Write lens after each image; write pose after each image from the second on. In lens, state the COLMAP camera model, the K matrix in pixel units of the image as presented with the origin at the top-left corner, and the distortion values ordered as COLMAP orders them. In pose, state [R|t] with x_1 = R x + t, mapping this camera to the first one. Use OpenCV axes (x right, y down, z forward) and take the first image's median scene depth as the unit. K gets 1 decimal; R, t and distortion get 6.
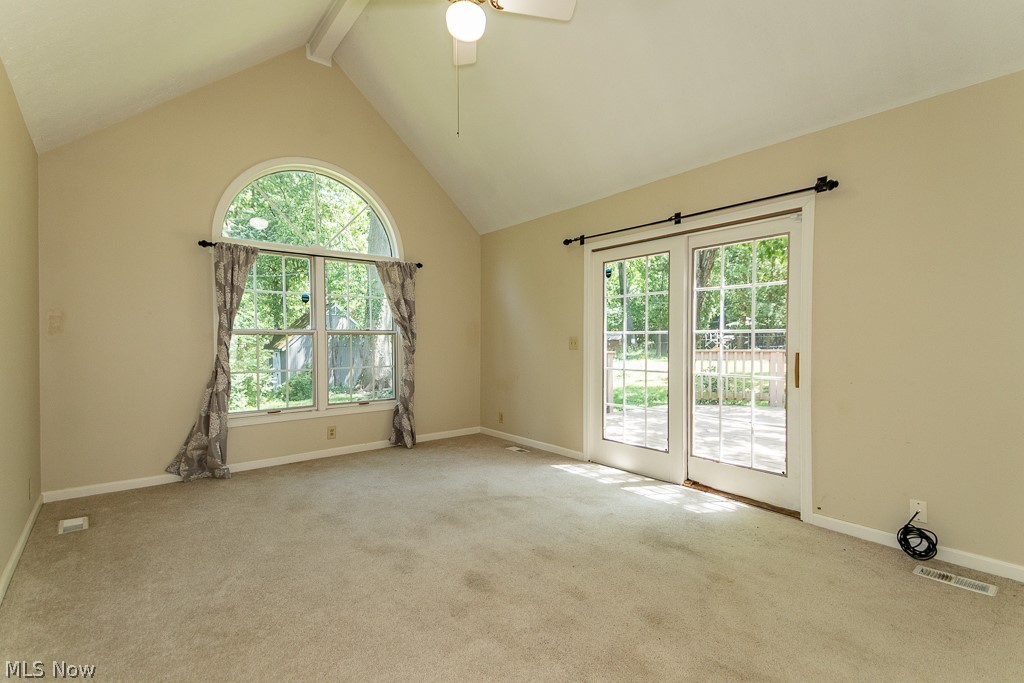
lens RADIAL K [[470.9, 0, 512.0], [0, 470.9, 341.5], [0, 0, 1]] dist [0.075188, -0.032113]
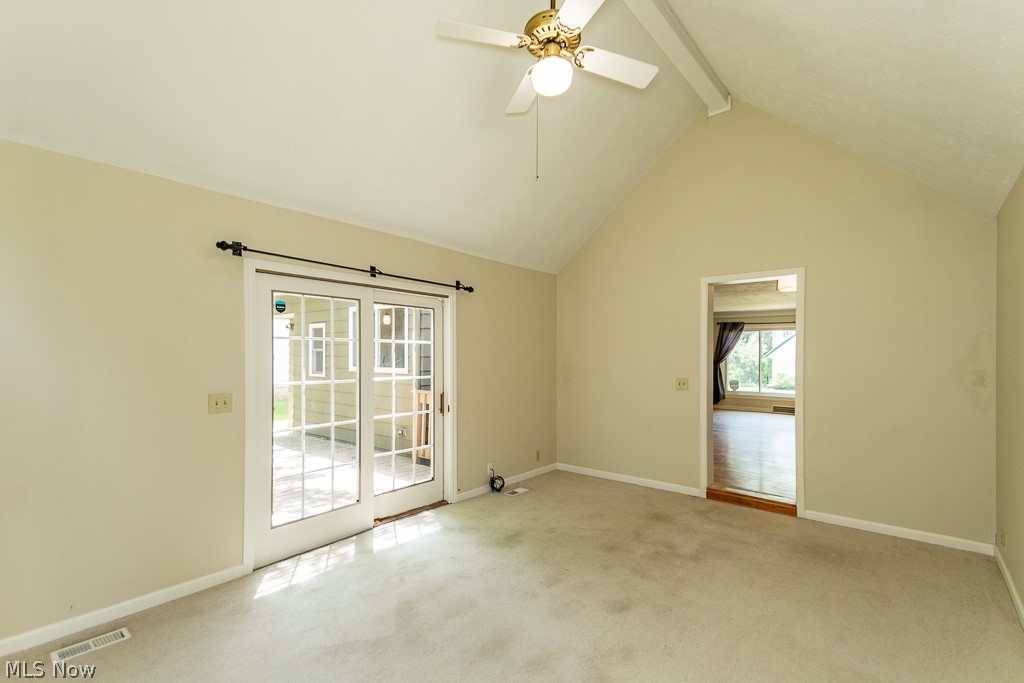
lens RADIAL K [[470.9, 0, 512.0], [0, 470.9, 341.5], [0, 0, 1]] dist [0.075188, -0.032113]
pose [[-0.211259, 0.026878, 0.977061, -0.813548], [-0.001145, 0.999614, -0.027746, -0.084450], [-0.977430, -0.006980, -0.211146, 1.019343]]
